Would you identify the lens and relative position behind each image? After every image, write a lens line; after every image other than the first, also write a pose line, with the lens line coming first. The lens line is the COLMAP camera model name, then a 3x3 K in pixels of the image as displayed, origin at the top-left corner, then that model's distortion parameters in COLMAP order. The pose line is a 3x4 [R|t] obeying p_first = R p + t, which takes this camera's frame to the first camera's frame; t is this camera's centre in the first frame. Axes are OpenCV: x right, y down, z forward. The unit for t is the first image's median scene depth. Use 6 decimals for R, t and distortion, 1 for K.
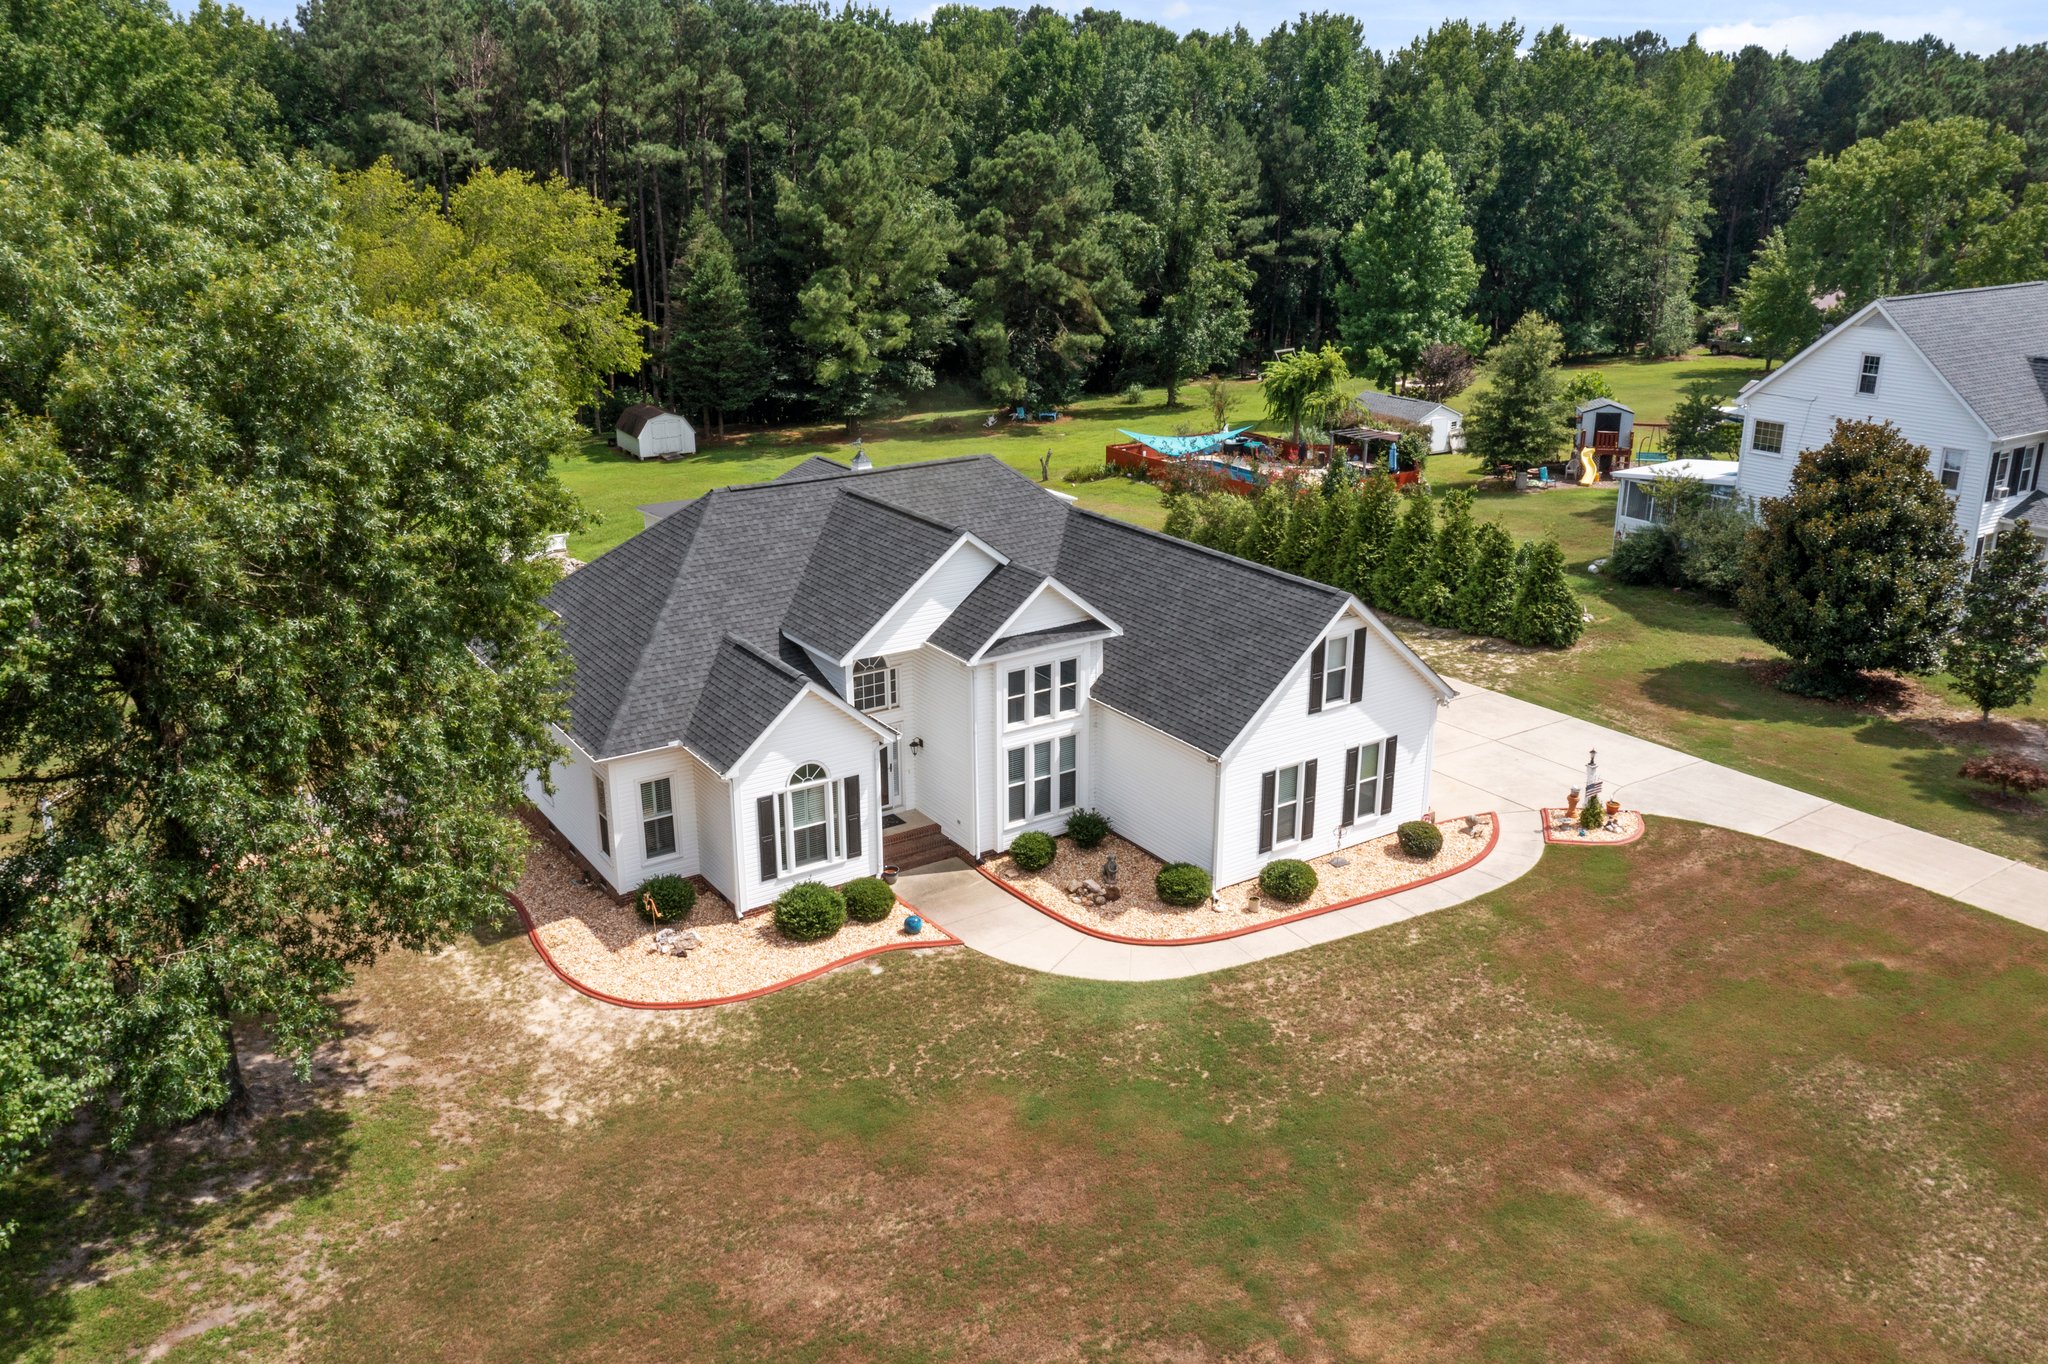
lens RADIAL K [[1598.6, 0, 1024.0], [0, 1598.6, 682.0], [0, 0, 1]] dist [-0.001014, 0.000199]
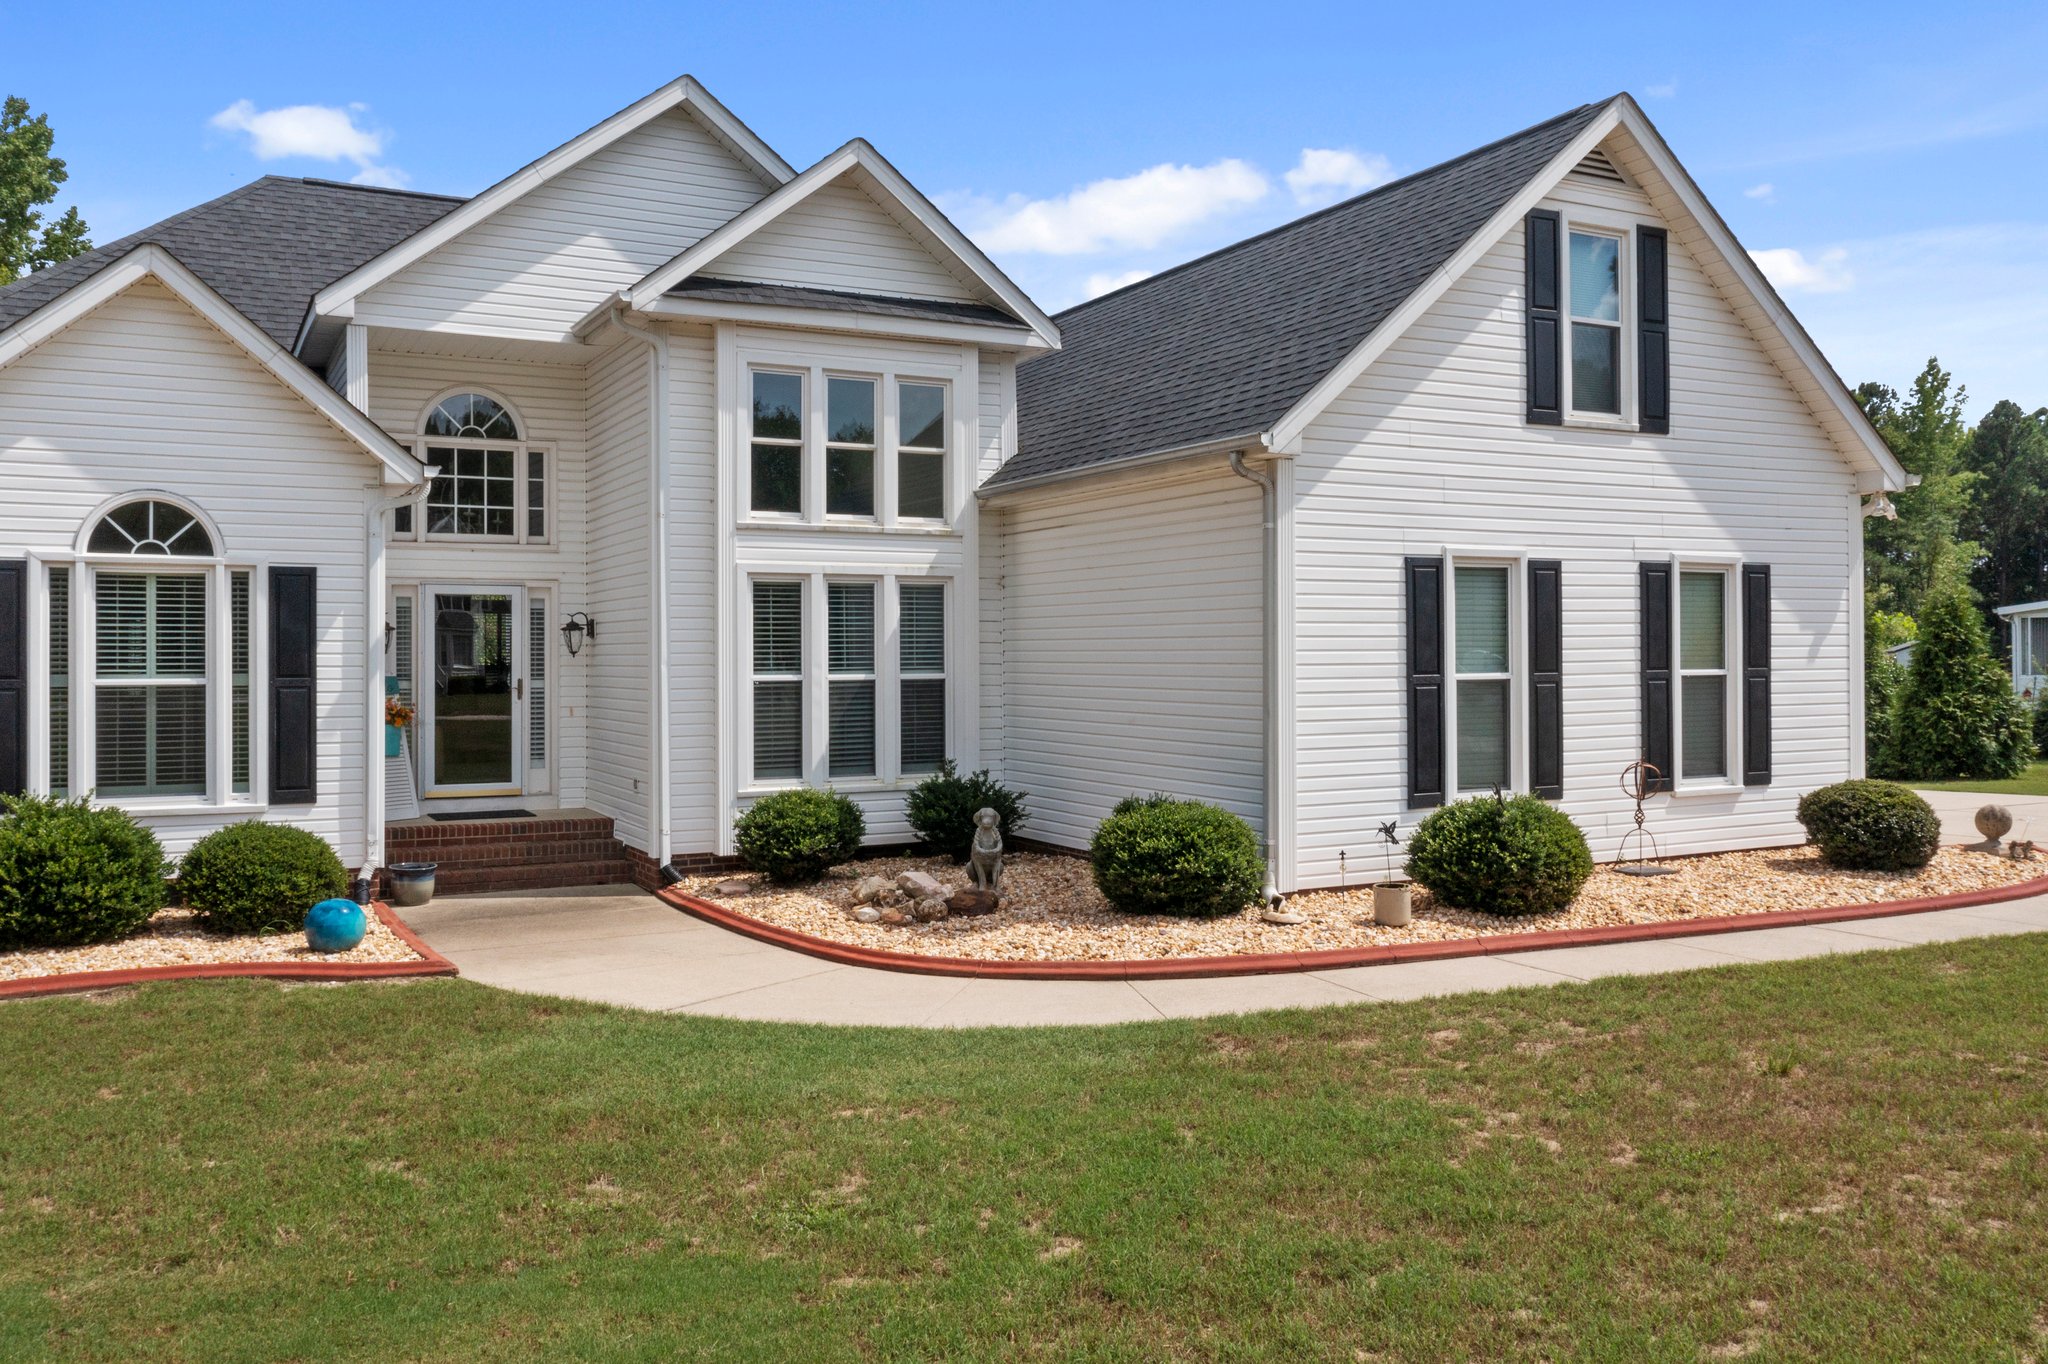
lens RADIAL K [[1648.6, 0, 1023.8], [0, 1648.6, 641.4], [0, 0, 1]] dist [0.000333, 0.003493]
pose [[0.993912, -0.006051, -0.110010, 0.100326], [-0.030750, 0.943580, -0.329713, 0.187310], [0.105798, 0.331088, 0.937650, 0.622702]]
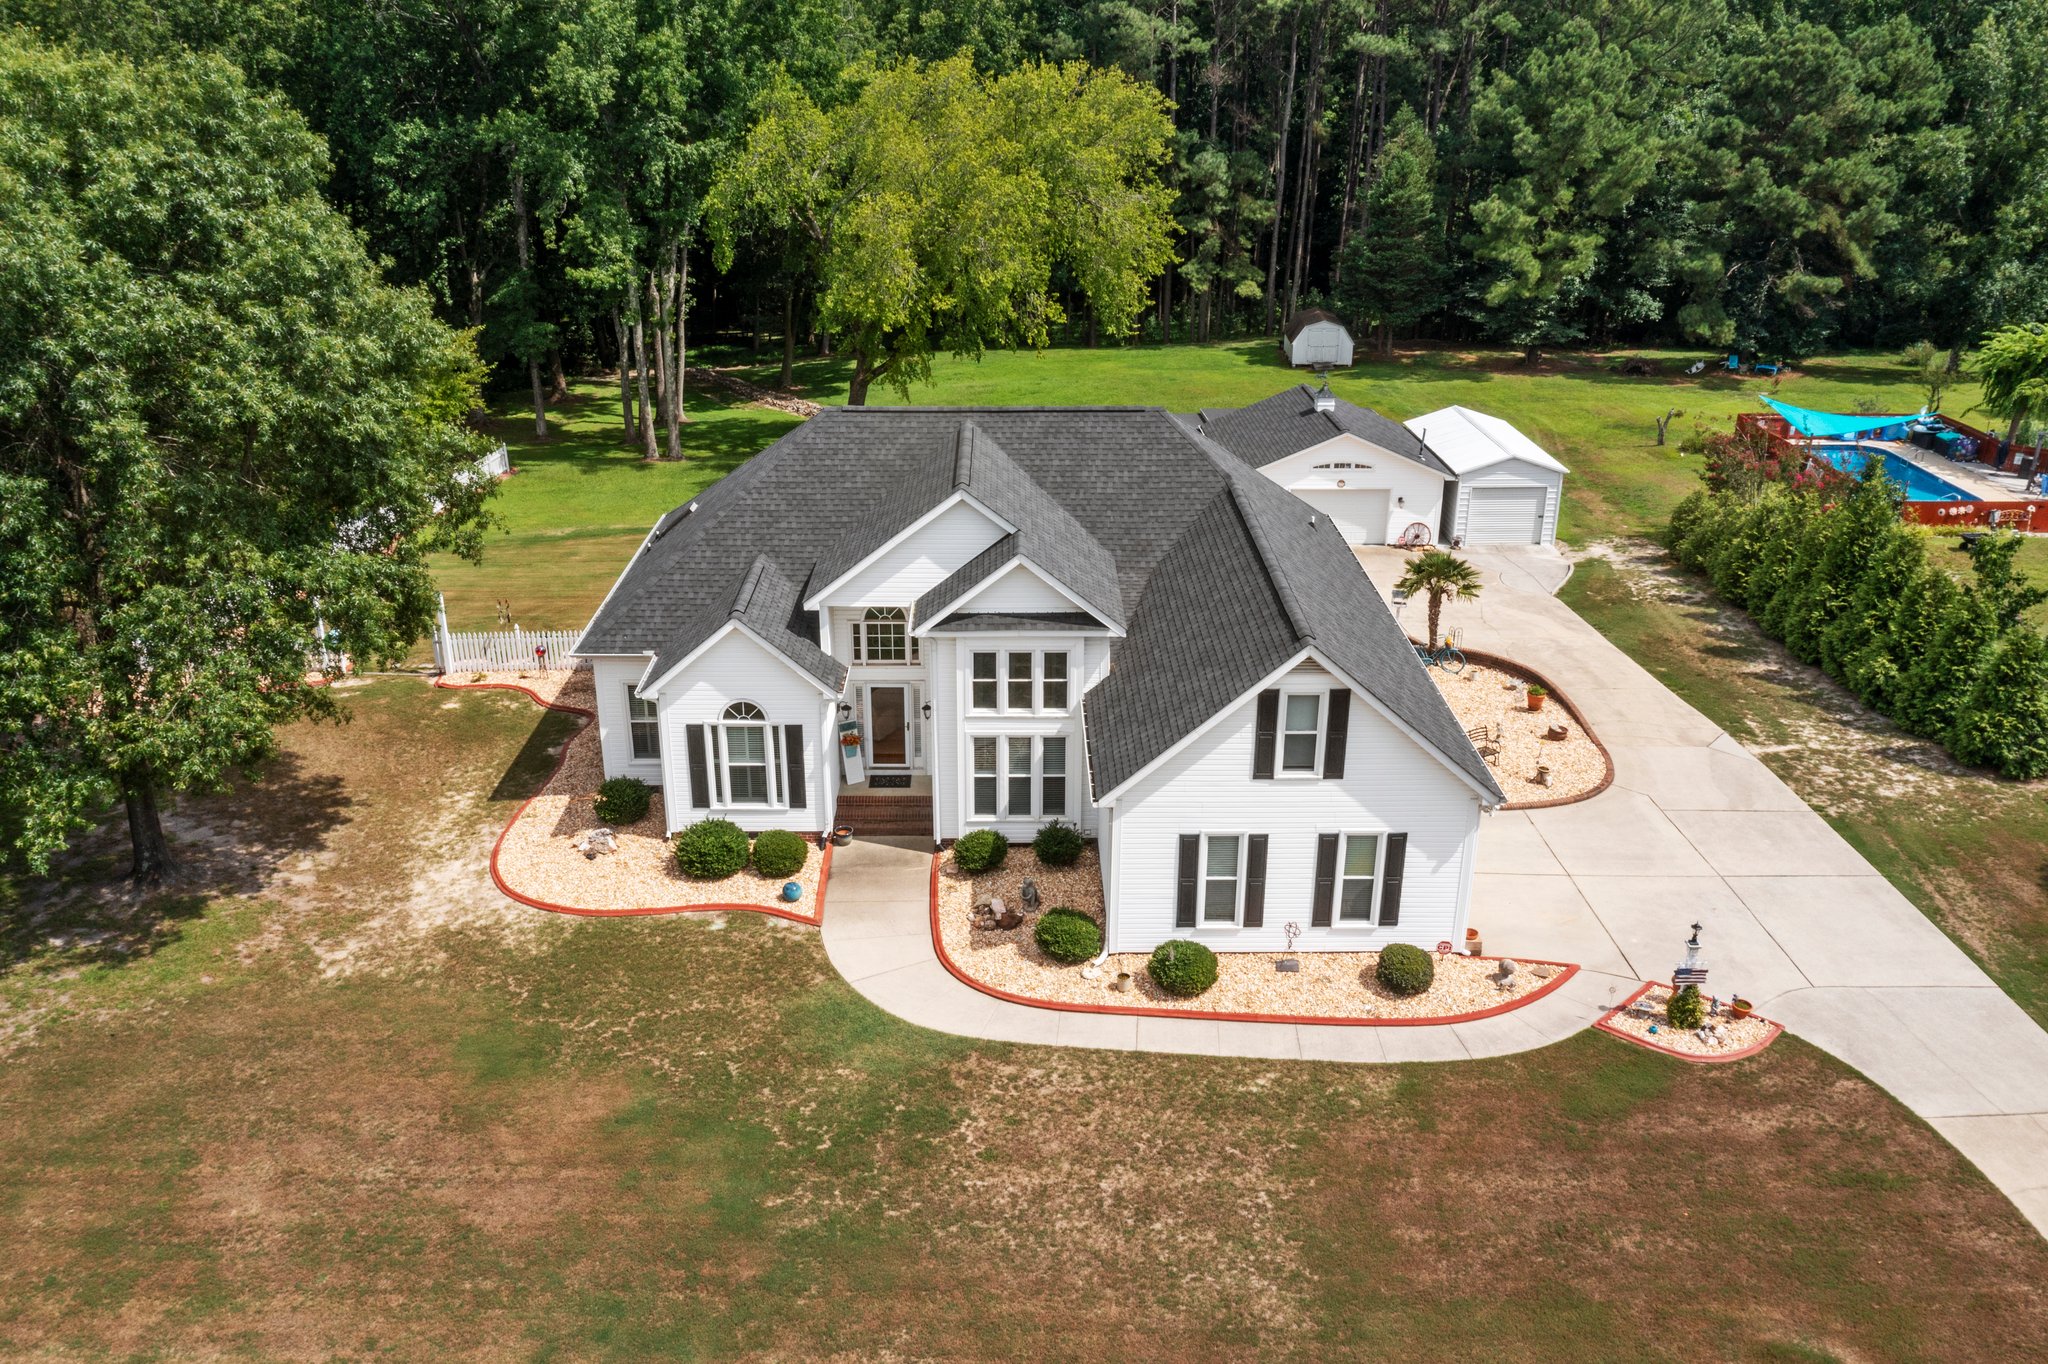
lens RADIAL K [[1598.6, 0, 1024.0], [0, 1598.6, 682.0], [0, 0, 1]] dist [-0.001014, 0.000199]
pose [[0.837934, 0.212909, -0.502530, 0.456003], [-0.180498, 0.977064, 0.112987, -0.093473], [0.515060, -0.003970, 0.857145, 0.237610]]
